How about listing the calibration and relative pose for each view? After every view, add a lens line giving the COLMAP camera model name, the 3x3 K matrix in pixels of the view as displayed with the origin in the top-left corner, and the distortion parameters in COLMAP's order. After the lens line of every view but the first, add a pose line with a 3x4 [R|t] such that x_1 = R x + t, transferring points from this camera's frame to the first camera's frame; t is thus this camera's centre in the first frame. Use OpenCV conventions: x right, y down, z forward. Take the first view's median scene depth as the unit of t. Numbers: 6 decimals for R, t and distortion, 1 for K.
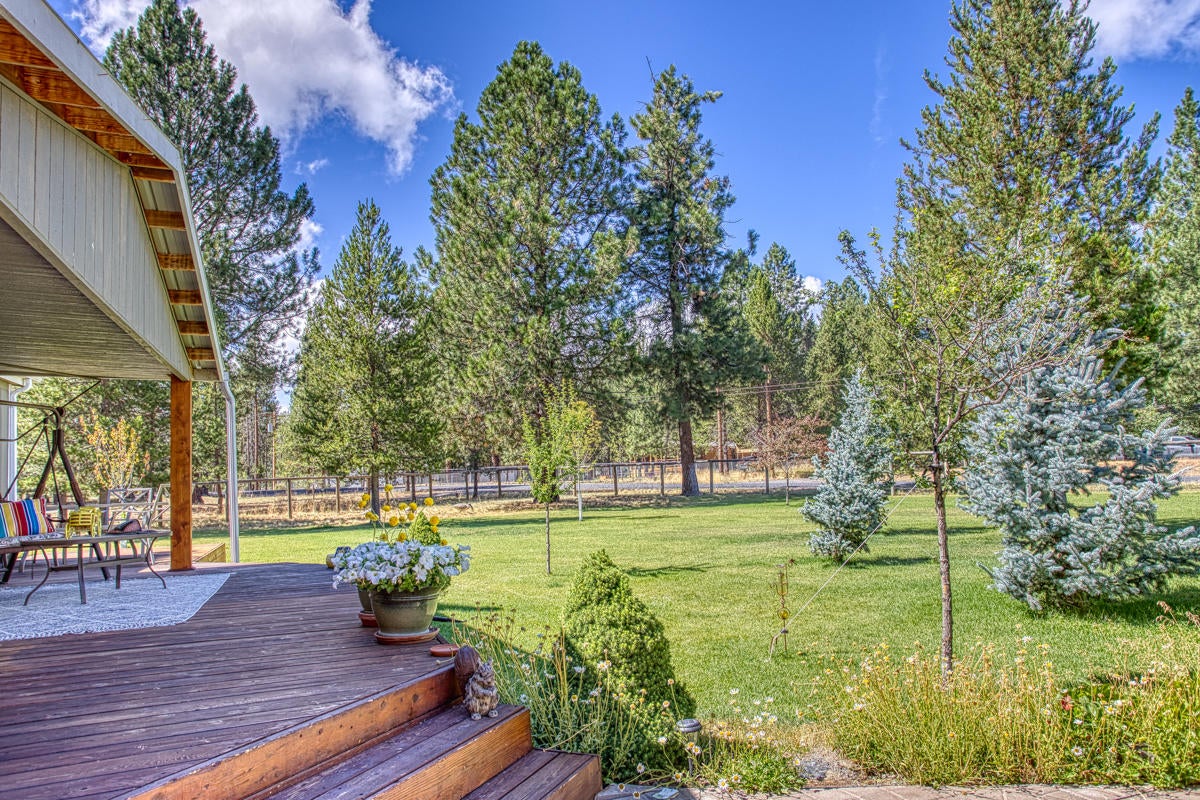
lens RADIAL K [[682.1, 0, 600.0], [0, 682.1, 400.0], [0, 0, 1]] dist [0.001005, 0.000967]
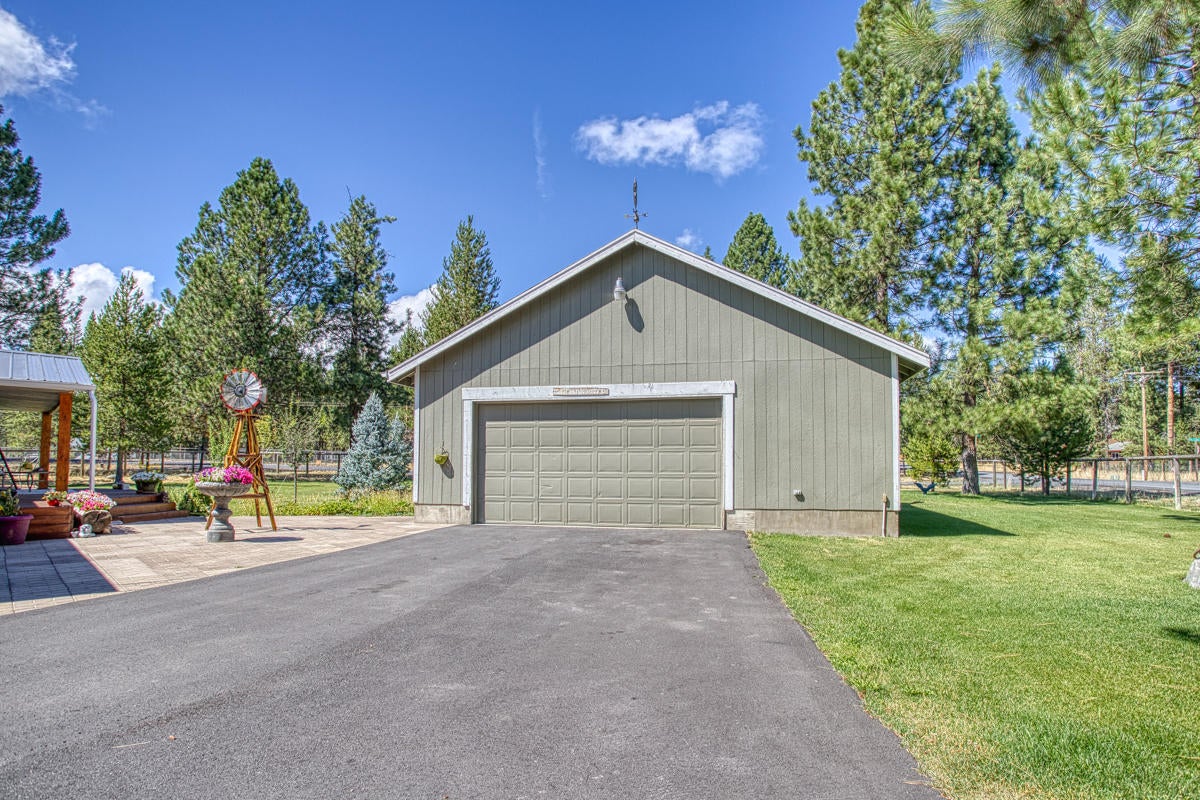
lens RADIAL K [[682.1, 0, 600.0], [0, 682.1, 400.0], [0, 0, 1]] dist [0.001005, 0.000967]
pose [[0.946476, 0.071743, 0.314701, 0.160770], [-0.078184, 0.996908, 0.007874, -0.085635], [-0.313163, -0.032057, 0.949158, -0.641222]]
